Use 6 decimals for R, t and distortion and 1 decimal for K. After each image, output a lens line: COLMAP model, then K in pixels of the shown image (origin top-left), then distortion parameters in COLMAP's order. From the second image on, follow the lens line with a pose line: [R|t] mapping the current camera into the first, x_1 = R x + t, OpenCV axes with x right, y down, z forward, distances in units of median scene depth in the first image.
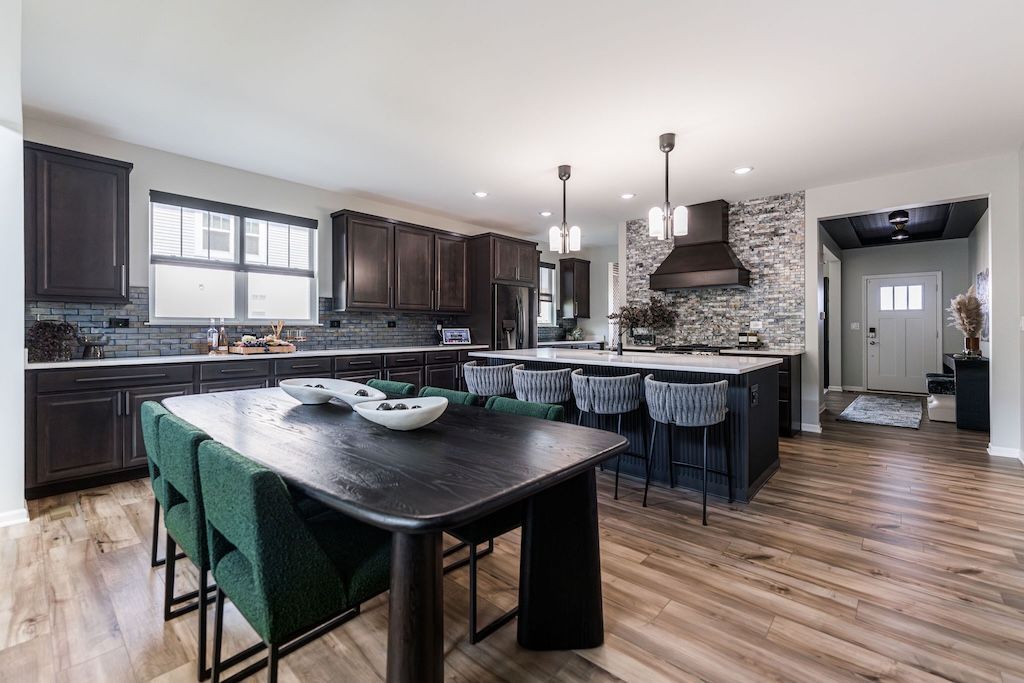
lens RADIAL K [[441.0, 0, 511.8], [0, 441.0, 326.2], [0, 0, 1]] dist [0.002426, 0.000152]
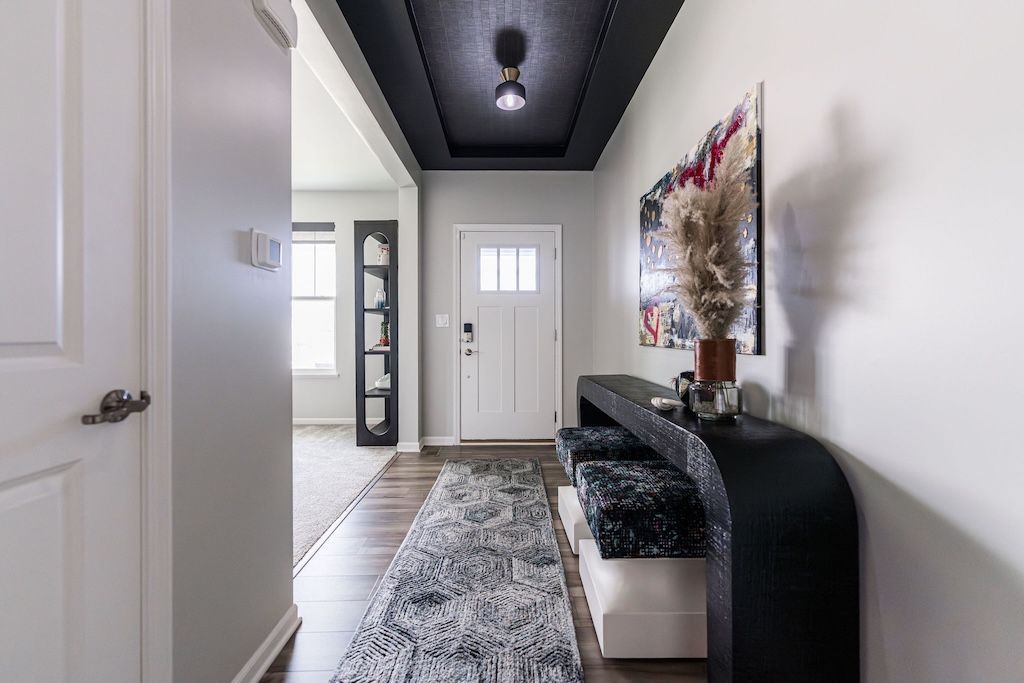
lens RADIAL K [[426.8, 0, 507.4], [0, 426.8, 343.7], [0, 0, 1]] dist [0.000477, -0.000223]
pose [[0.743523, -0.012442, 0.668595, 0.771149], [-0.004257, 0.999719, 0.023338, 0.023500], [-0.668697, -0.020199, 0.743260, 0.890997]]
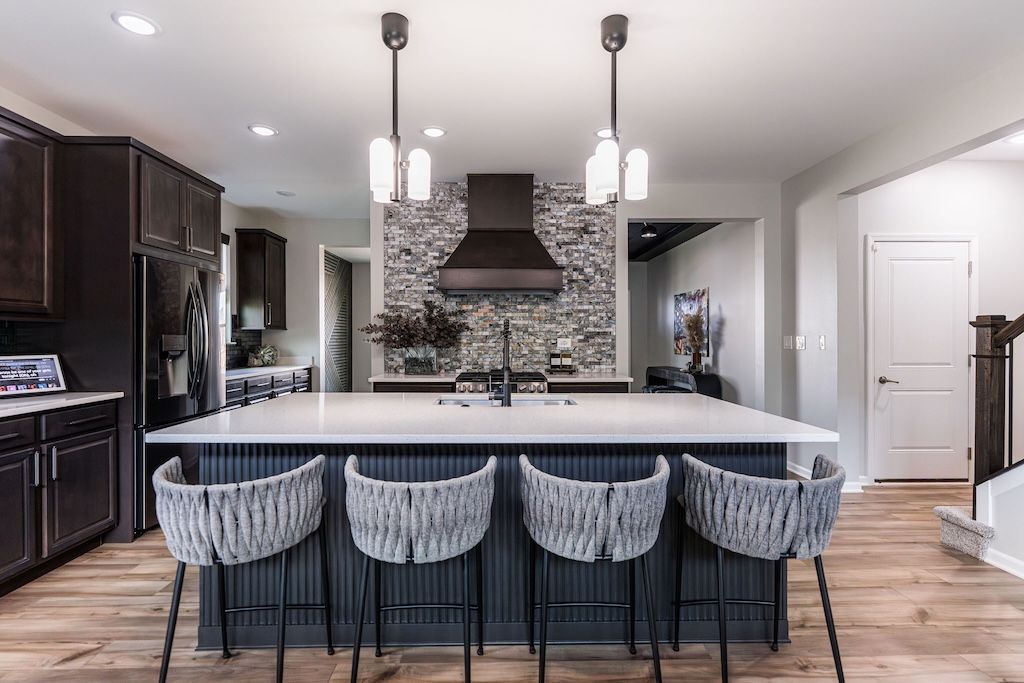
lens RADIAL K [[501.7, 0, 511.1], [0, 501.7, 339.3], [0, 0, 1]] dist [0.003948, 0.000104]
pose [[0.729422, -0.003999, 0.684052, -0.131029], [-0.001608, 0.999970, 0.007560, -0.016257], [-0.684062, -0.006614, 0.729394, 0.415431]]
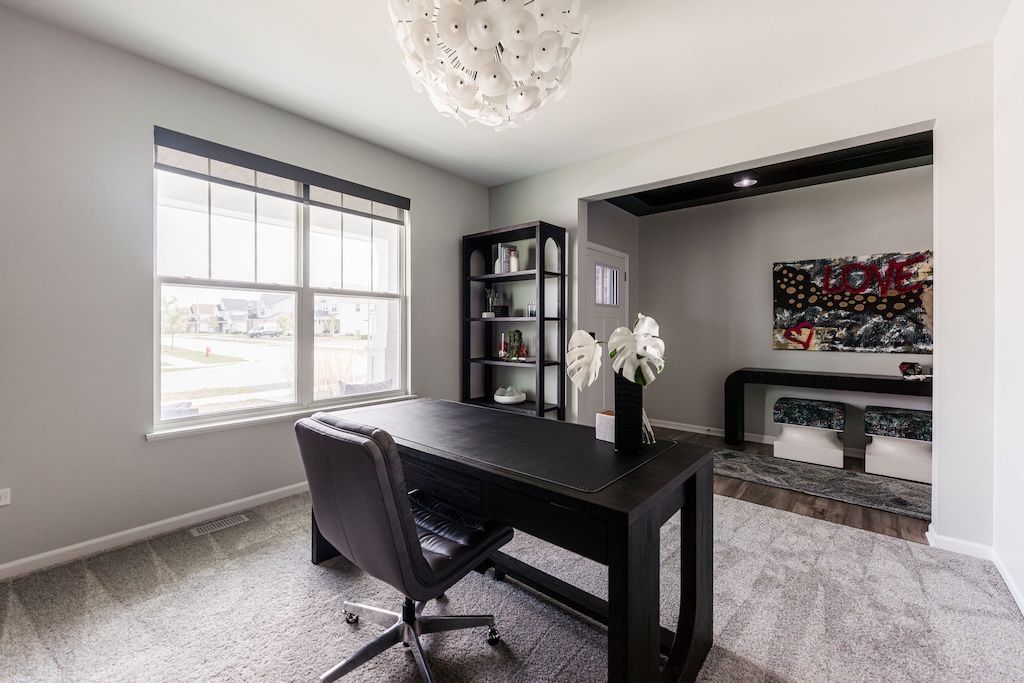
lens RADIAL K [[413.6, 0, 512.0], [0, 413.6, 341.5], [0, 0, 1]] dist [0.000129, -0.000048]
pose [[-0.021774, -0.027318, 0.999390, 0.411564], [-0.007091, 0.999606, 0.027170, 0.001473], [-0.999738, -0.006495, -0.021959, 1.694960]]
